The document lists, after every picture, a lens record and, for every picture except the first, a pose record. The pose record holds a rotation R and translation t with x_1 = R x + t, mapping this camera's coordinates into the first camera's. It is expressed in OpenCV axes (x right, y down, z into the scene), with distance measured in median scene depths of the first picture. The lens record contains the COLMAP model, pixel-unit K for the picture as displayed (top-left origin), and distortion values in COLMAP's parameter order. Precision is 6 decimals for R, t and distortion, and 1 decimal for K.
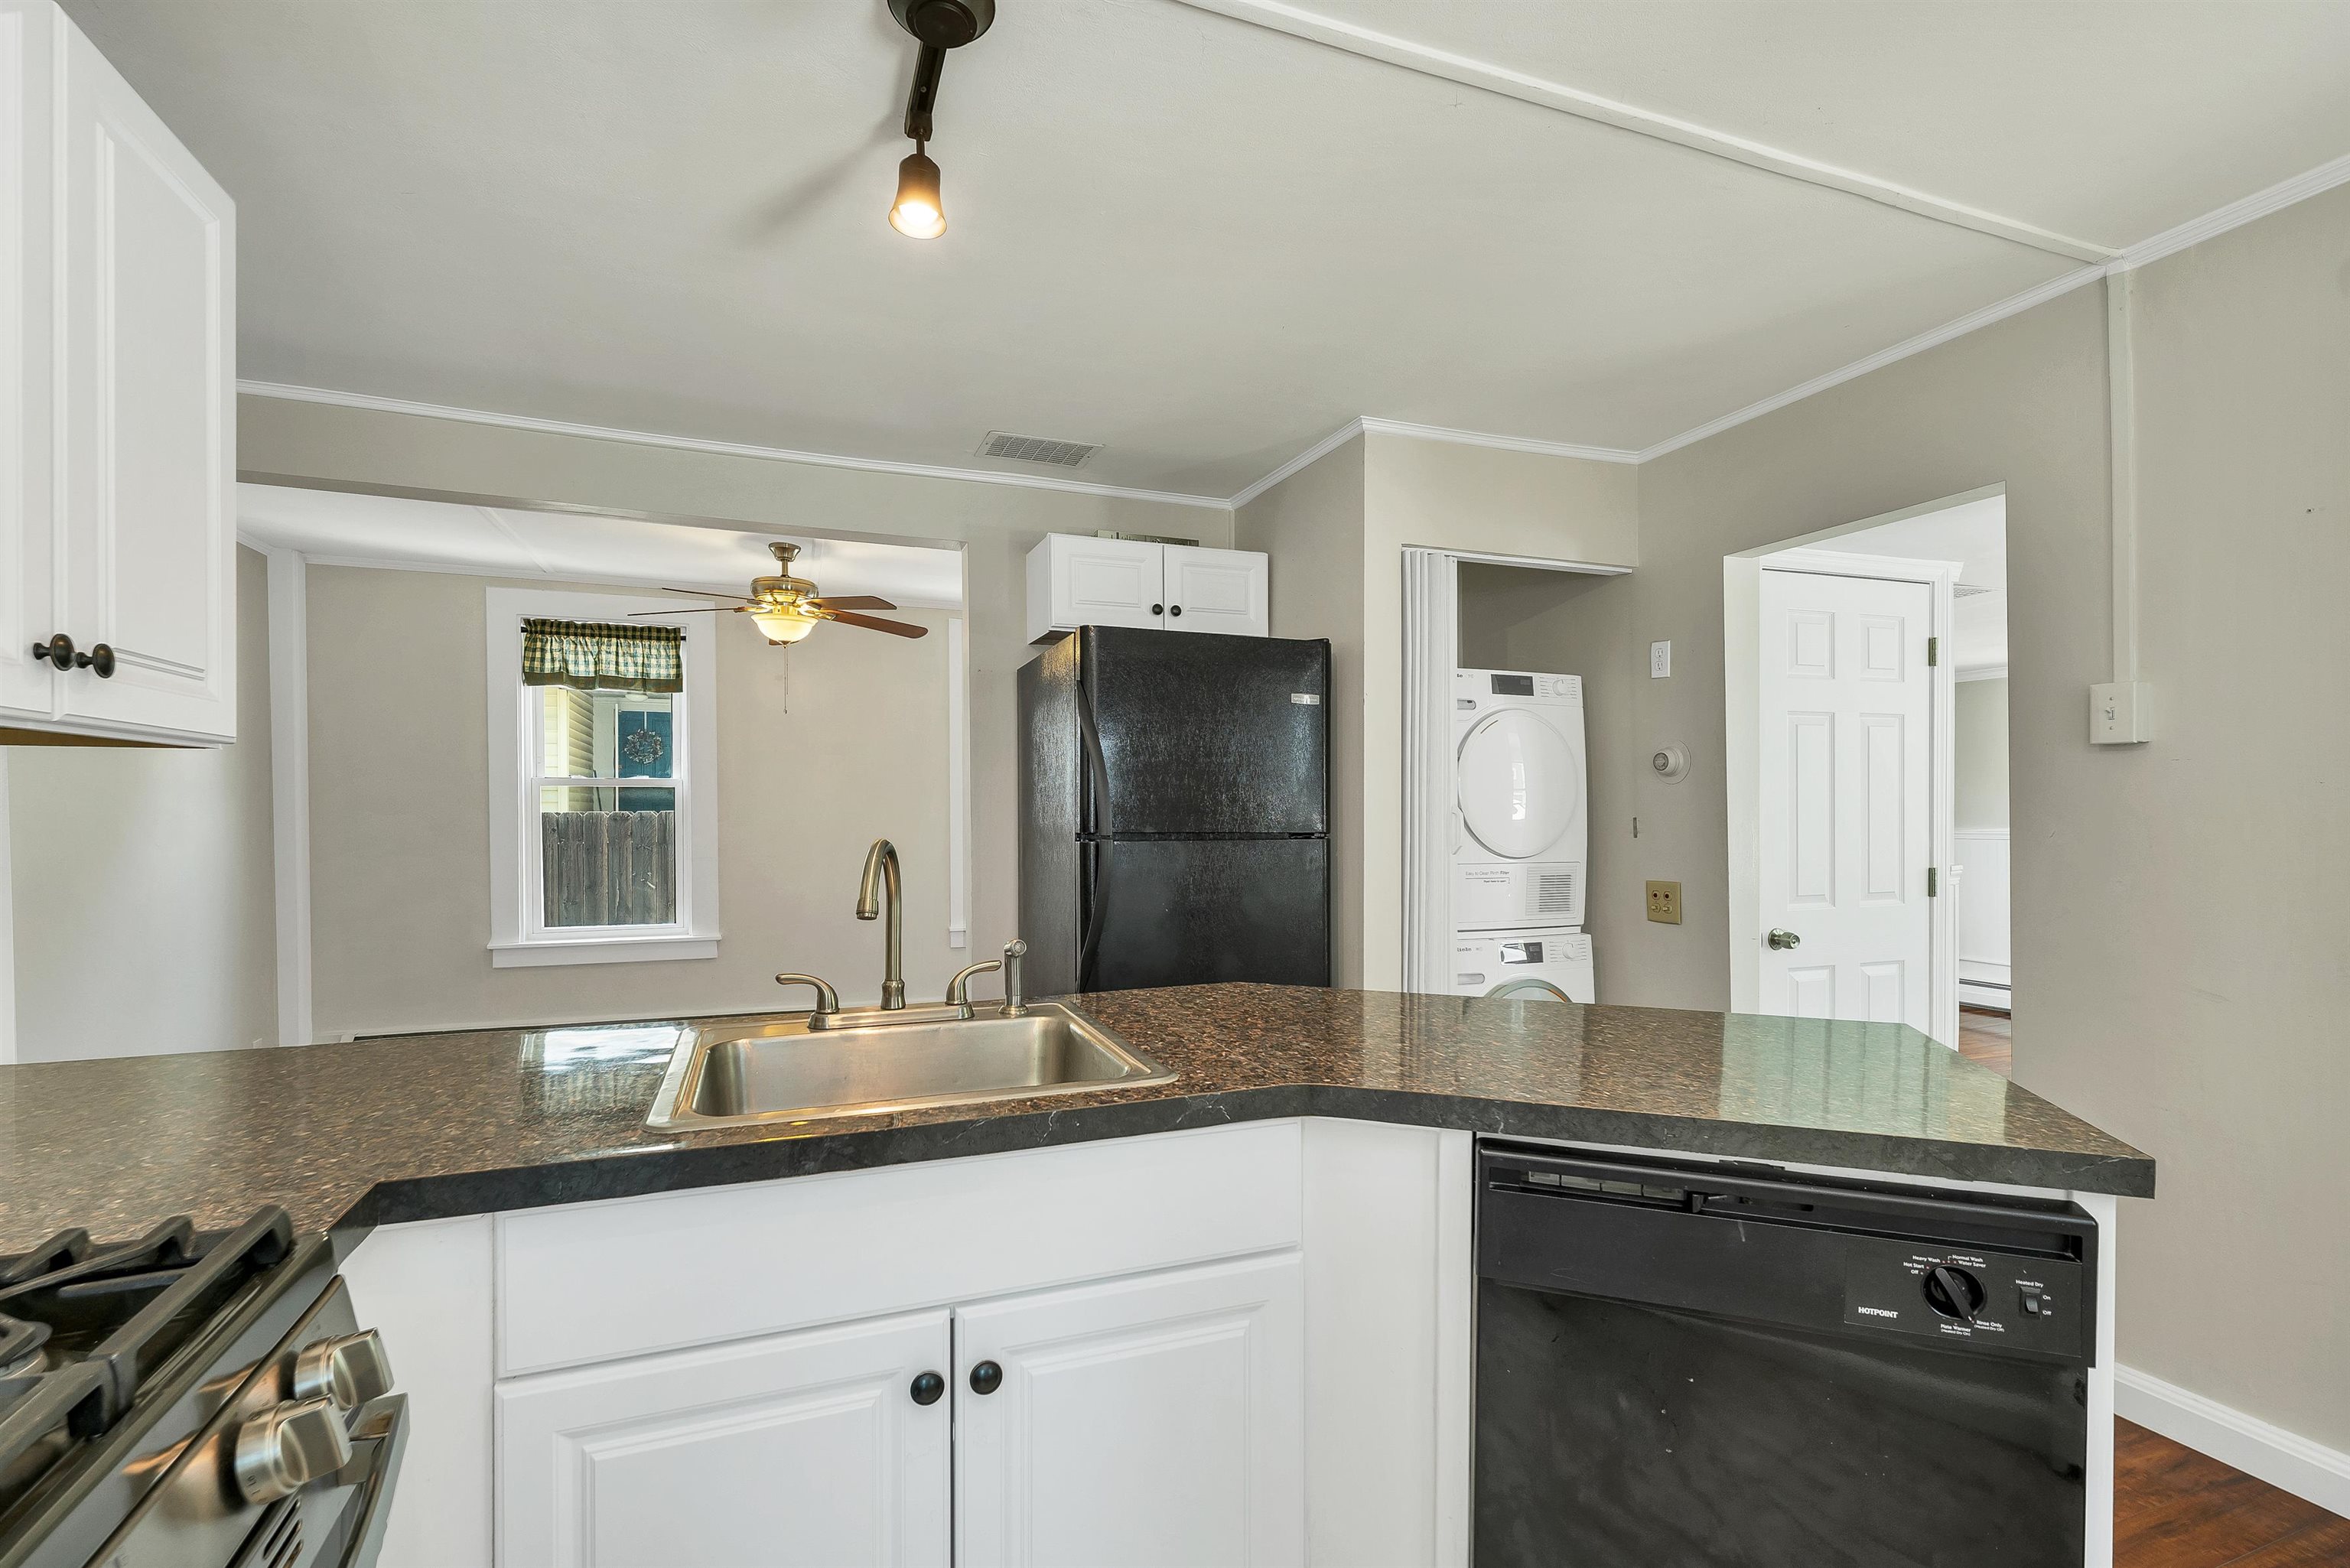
lens RADIAL K [[991.3, 0, 1118.0], [0, 991.3, 800.0], [0, 0, 1]] dist [0.003944, -0.000386]
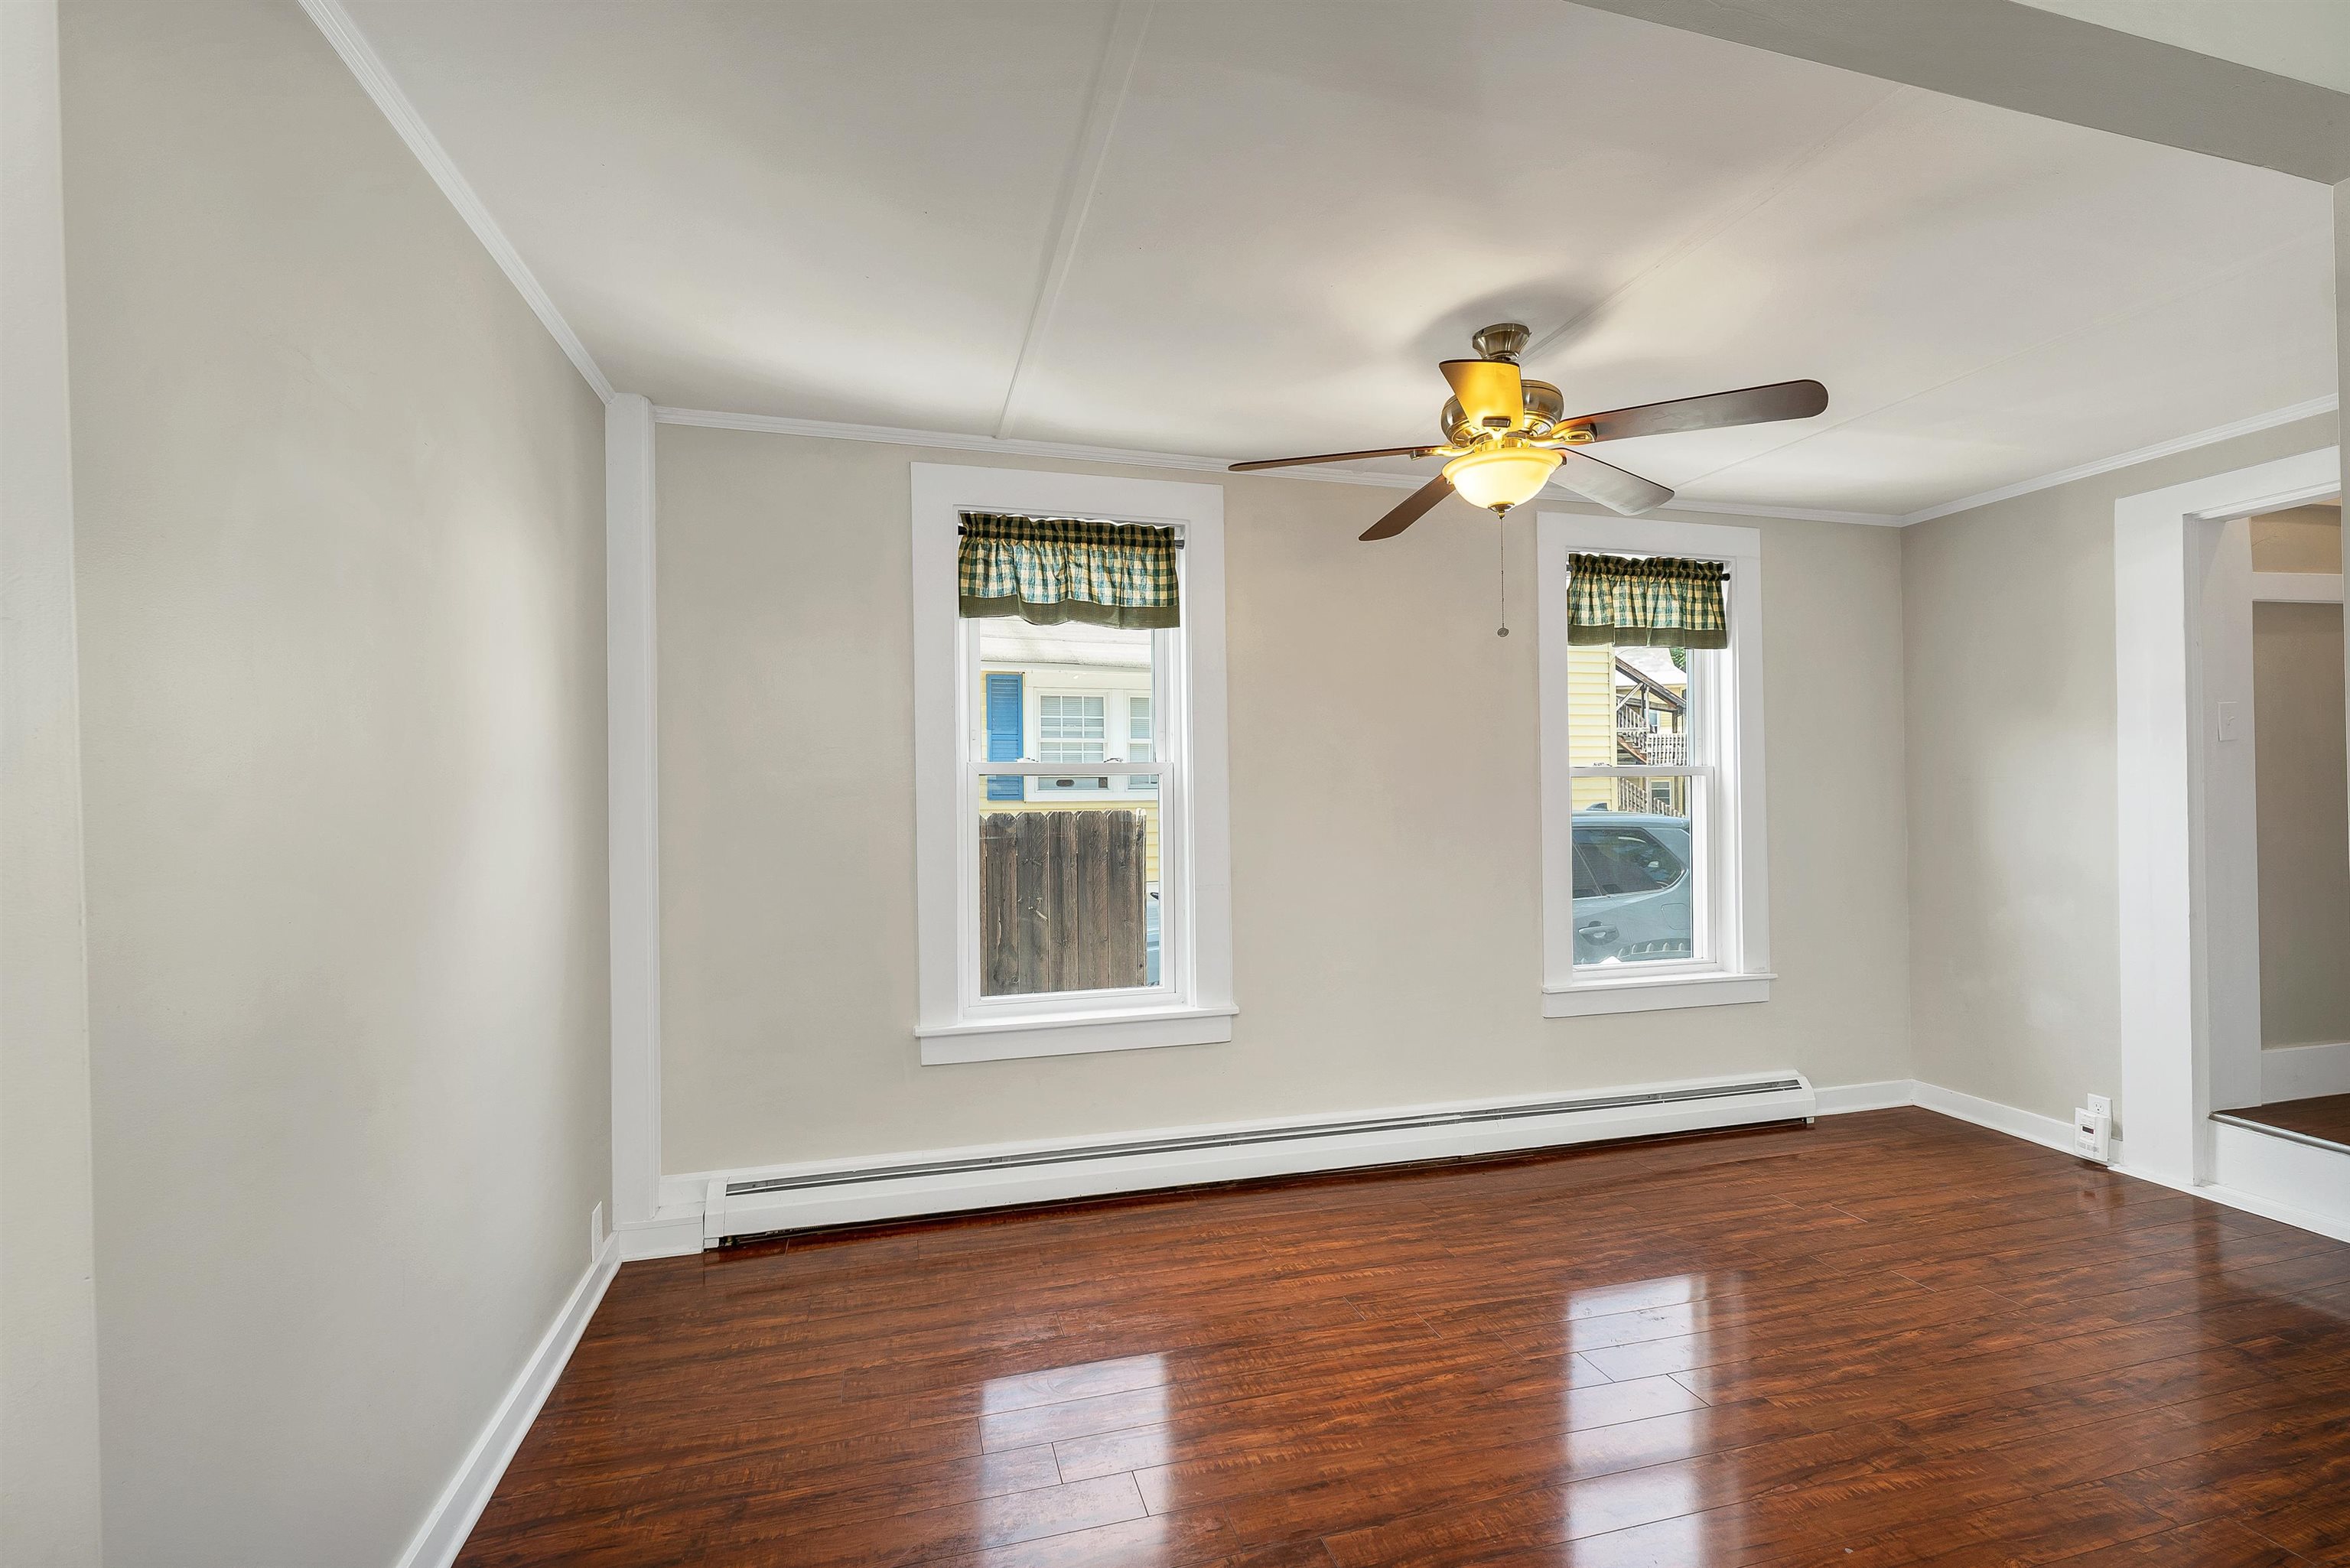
lens RADIAL K [[991.3, 0, 1153.1], [0, 991.3, 780.4], [0, 0, 1]] dist [0.003944, -0.000386]
pose [[0.996352, -0.014928, -0.084021, -0.415452], [0.013854, 0.999815, -0.013355, -0.001317], [0.084204, 0.012142, 0.996375, 0.372159]]
